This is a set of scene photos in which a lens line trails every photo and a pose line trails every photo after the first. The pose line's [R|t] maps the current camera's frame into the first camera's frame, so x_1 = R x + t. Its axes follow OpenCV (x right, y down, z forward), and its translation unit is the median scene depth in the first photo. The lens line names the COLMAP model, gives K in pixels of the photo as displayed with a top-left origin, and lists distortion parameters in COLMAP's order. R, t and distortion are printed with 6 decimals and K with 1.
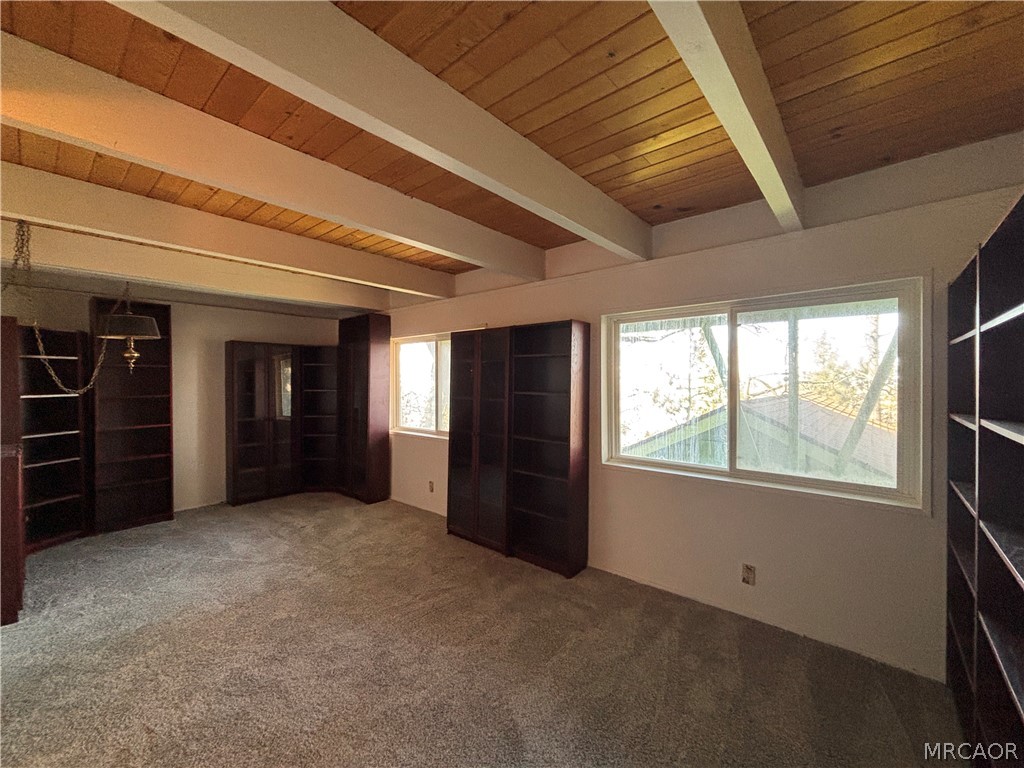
lens RADIAL K [[416.0, 0, 509.8], [0, 416.0, 381.9], [0, 0, 1]] dist [0.001941, 0.000344]
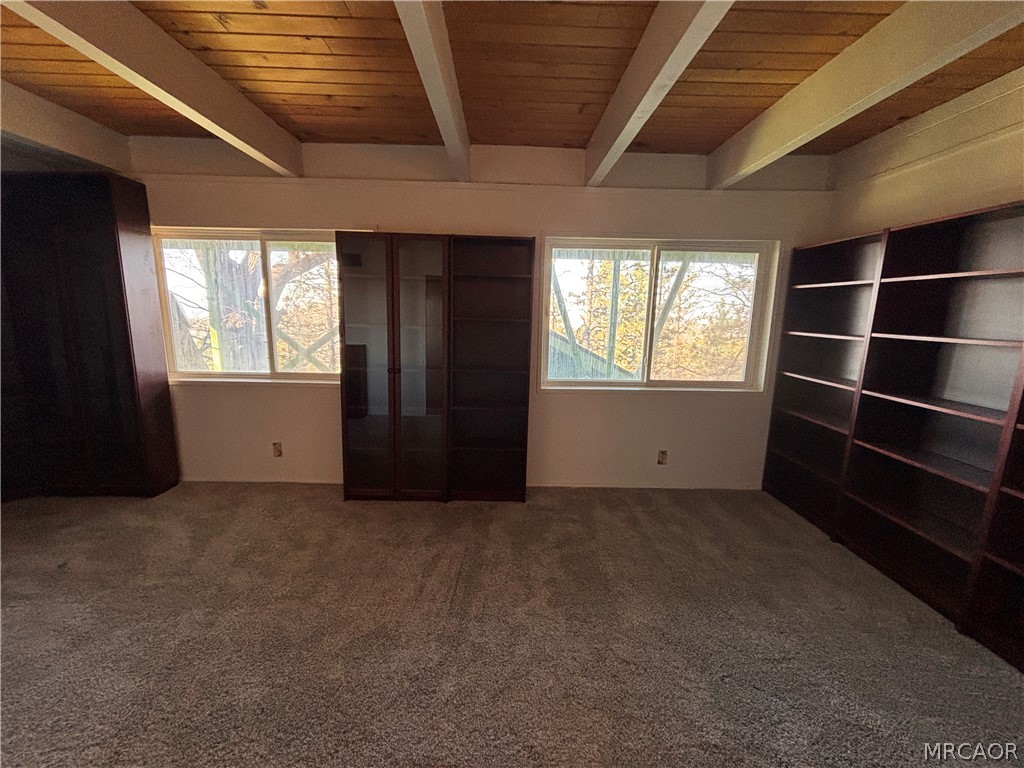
lens RADIAL K [[416.0, 0, 509.8], [0, 416.0, 381.9], [0, 0, 1]] dist [0.001941, 0.000344]
pose [[0.746694, -0.098162, 0.657885, -0.476626], [-0.017583, 0.985793, 0.167045, 0.010410], [-0.664936, -0.136299, 0.734359, 0.287804]]
